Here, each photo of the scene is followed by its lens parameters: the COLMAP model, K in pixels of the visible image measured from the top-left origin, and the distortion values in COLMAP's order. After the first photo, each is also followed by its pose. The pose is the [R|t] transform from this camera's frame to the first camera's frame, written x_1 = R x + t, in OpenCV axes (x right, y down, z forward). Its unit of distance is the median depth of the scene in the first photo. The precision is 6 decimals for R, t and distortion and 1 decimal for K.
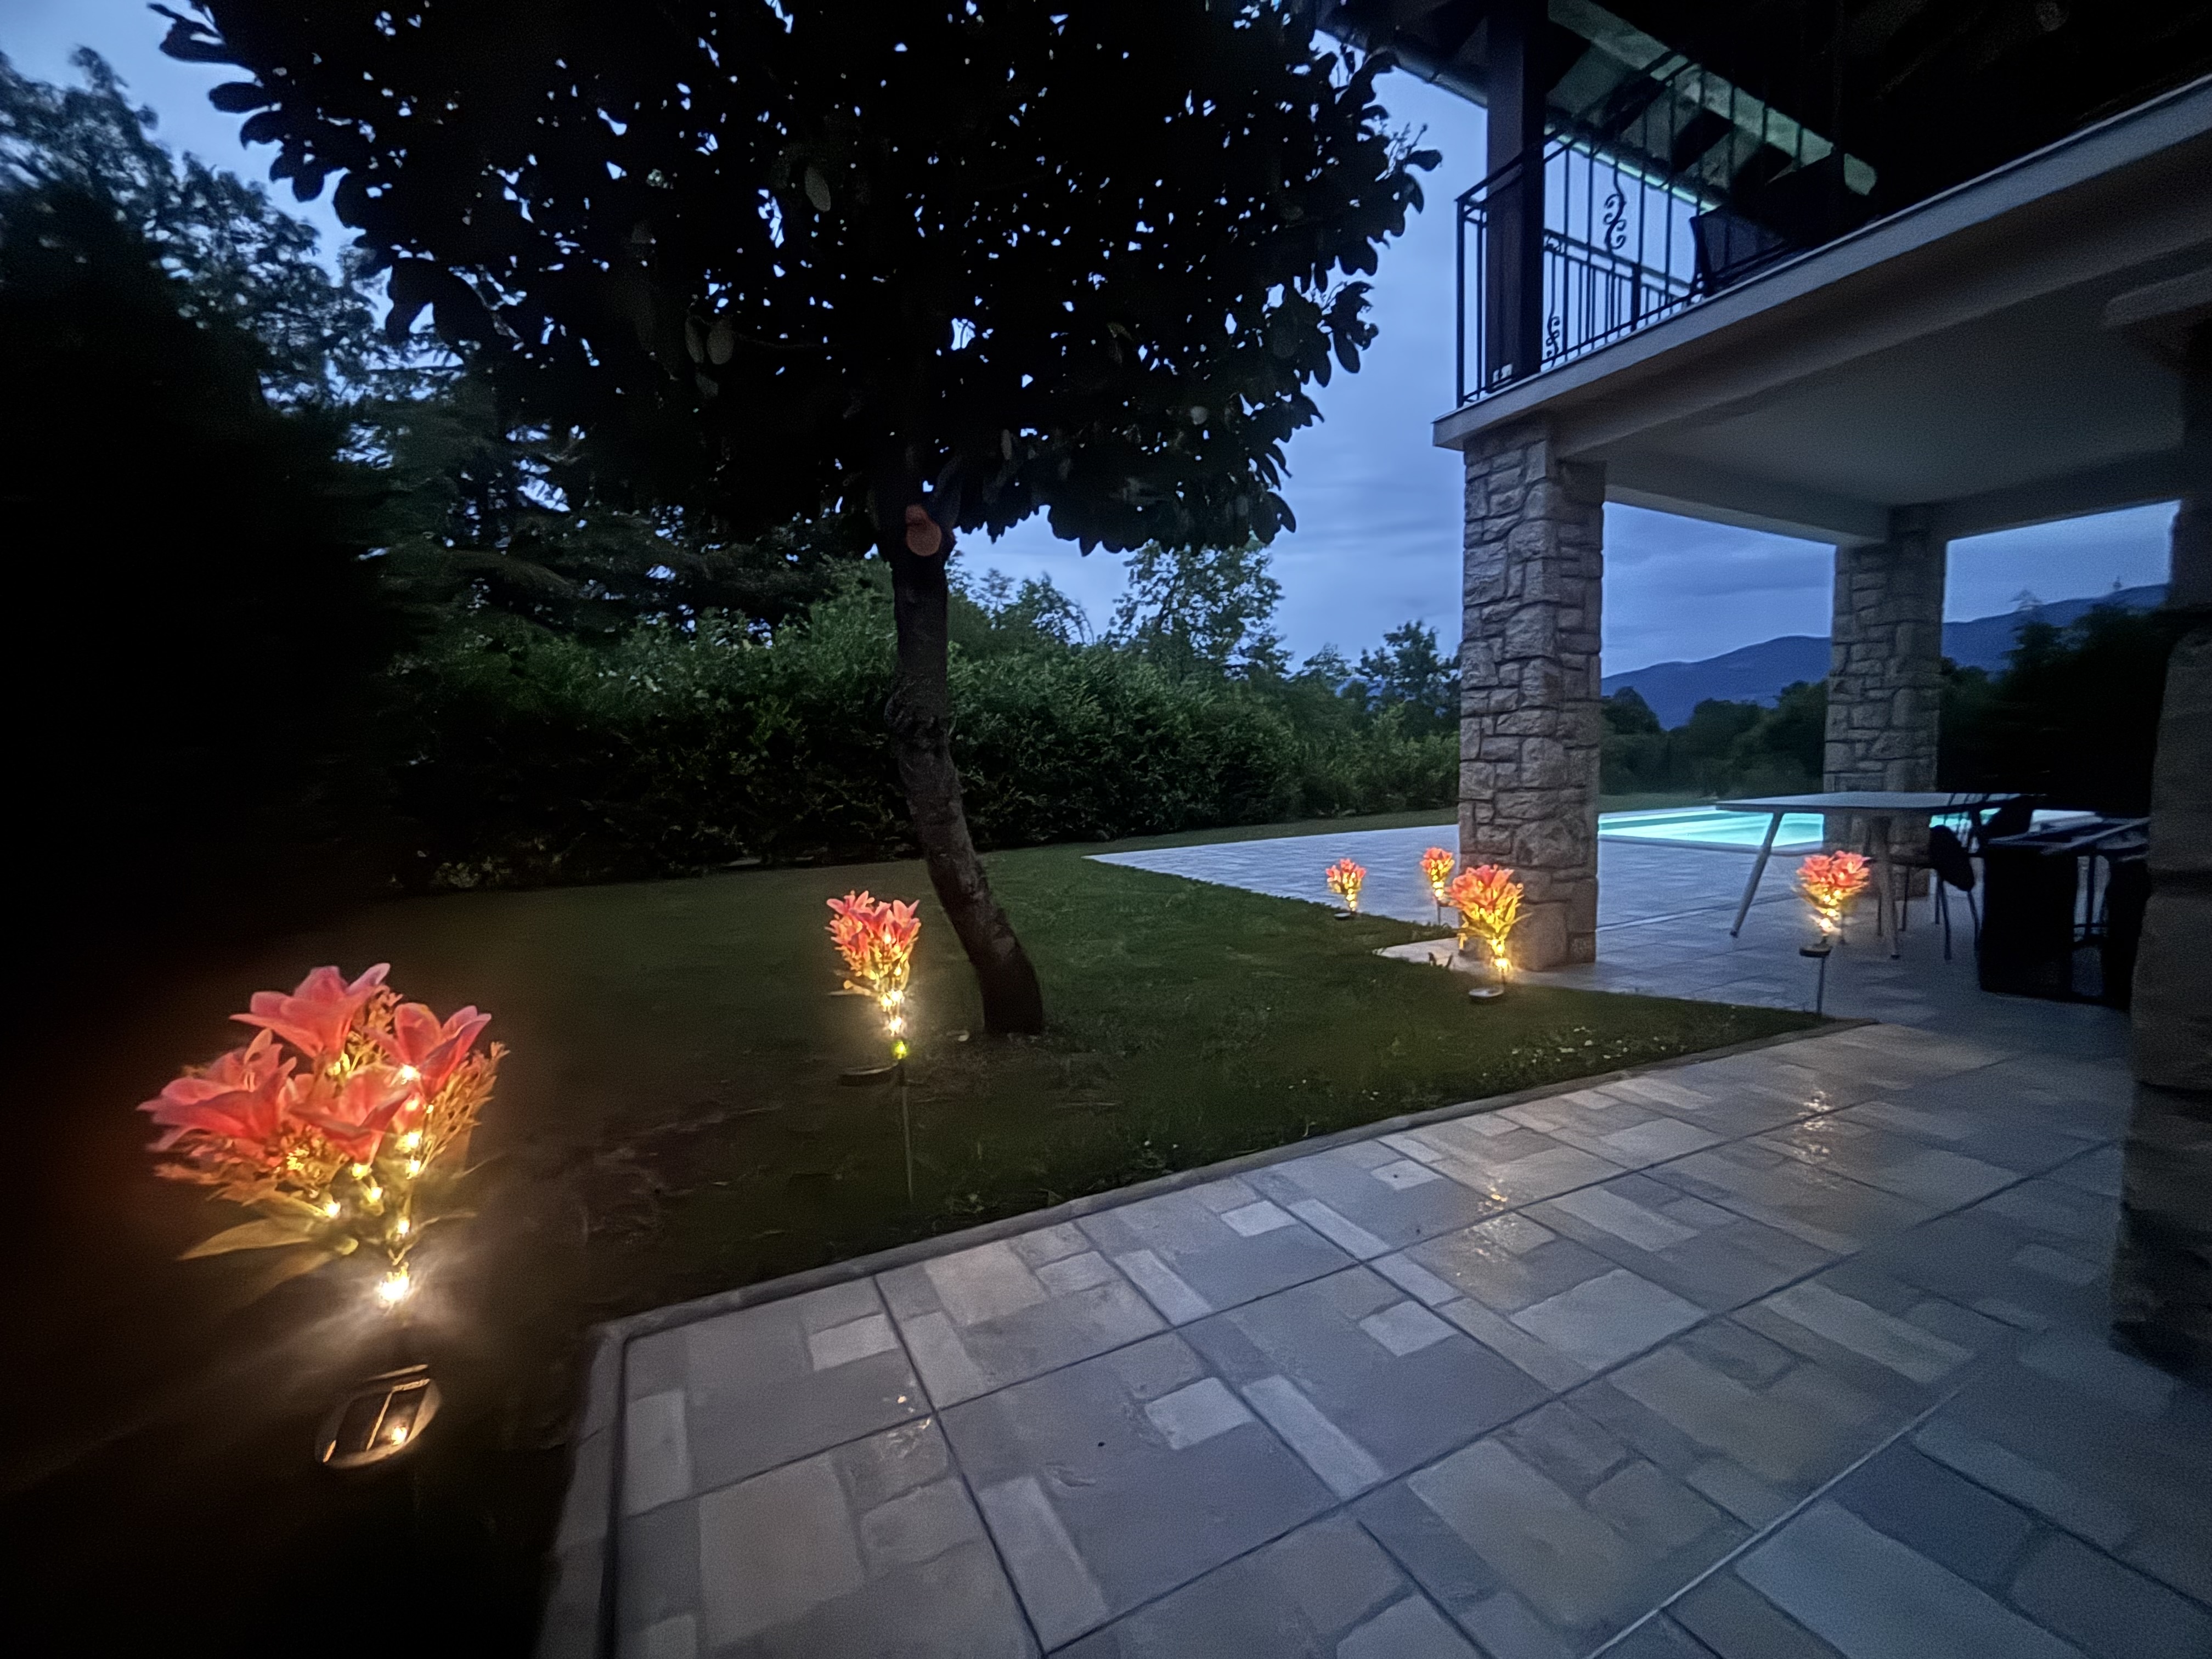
lens RADIAL K [[893.0, 0, 1097.8], [0, 893.0, 827.0], [0, 0, 1]] dist [0.000187, -0.001071]
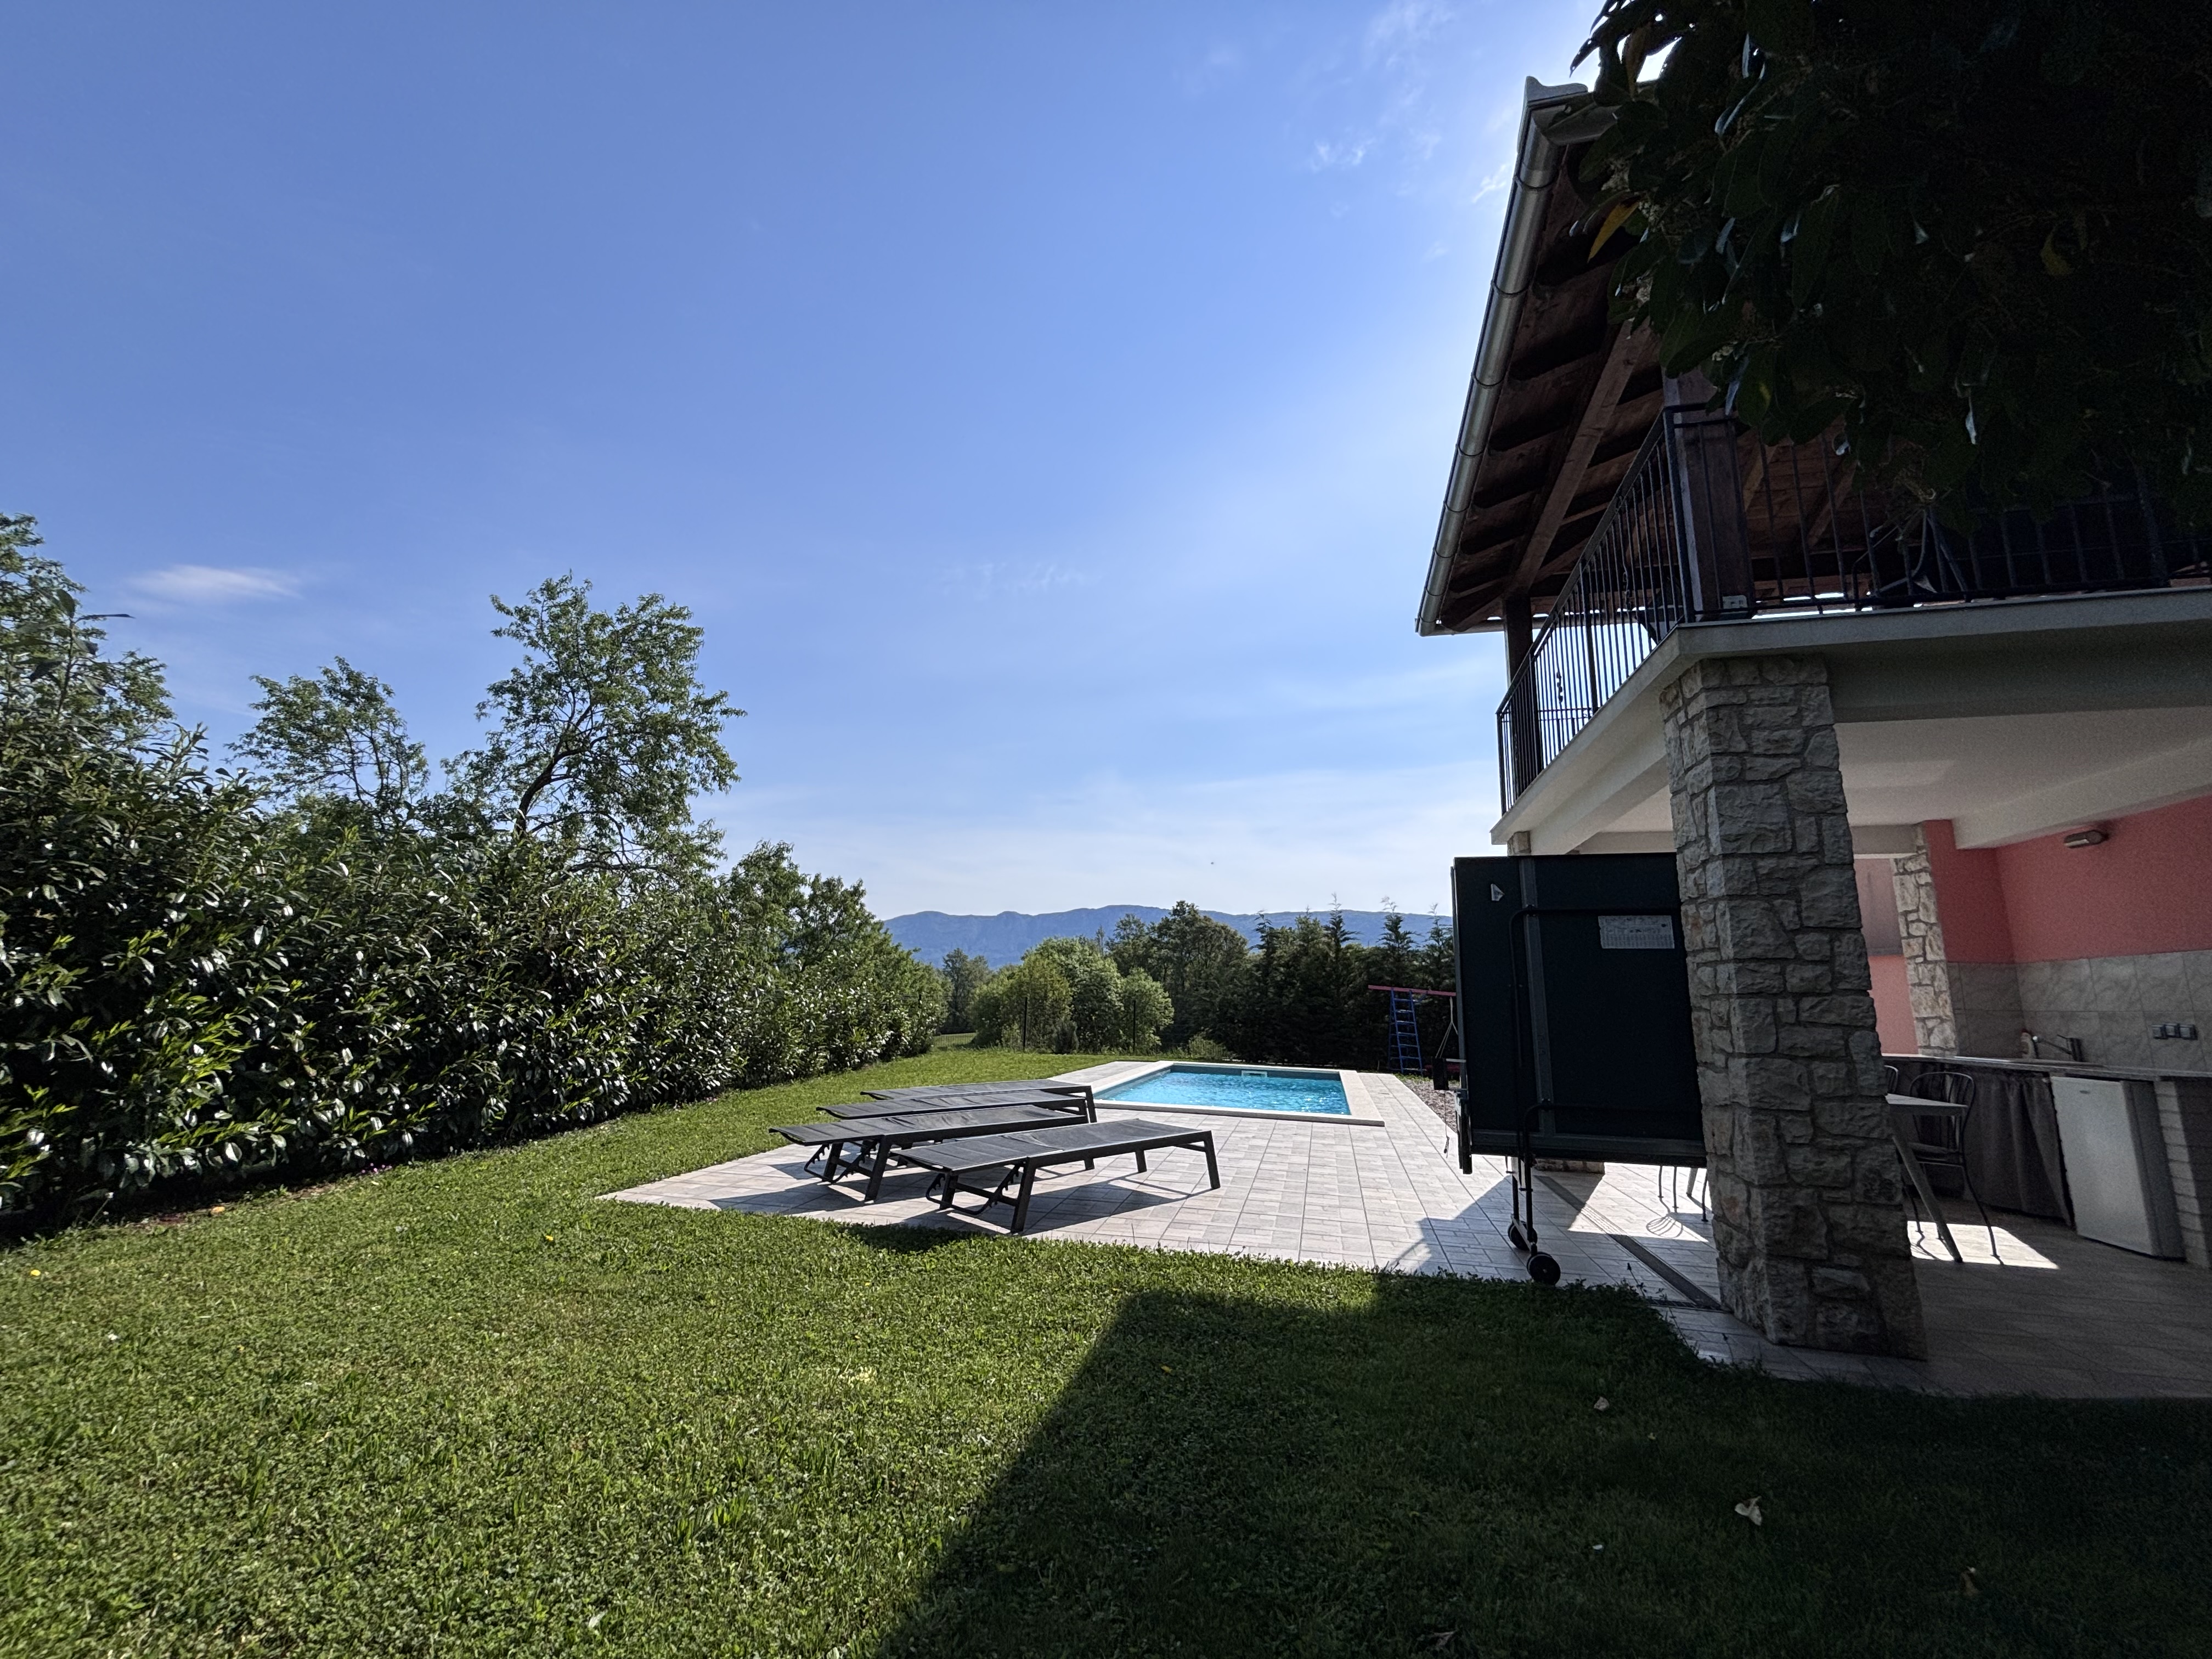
lens RADIAL K [[893.0, 0, 1108.1], [0, 893.0, 841.0], [0, 0, 1]] dist [0.000187, -0.001071]
pose [[0.643148, 0.185945, 0.742822, -0.725113], [0.016812, 0.966406, -0.256469, -0.091748], [-0.765557, 0.177437, 0.618416, 1.287980]]
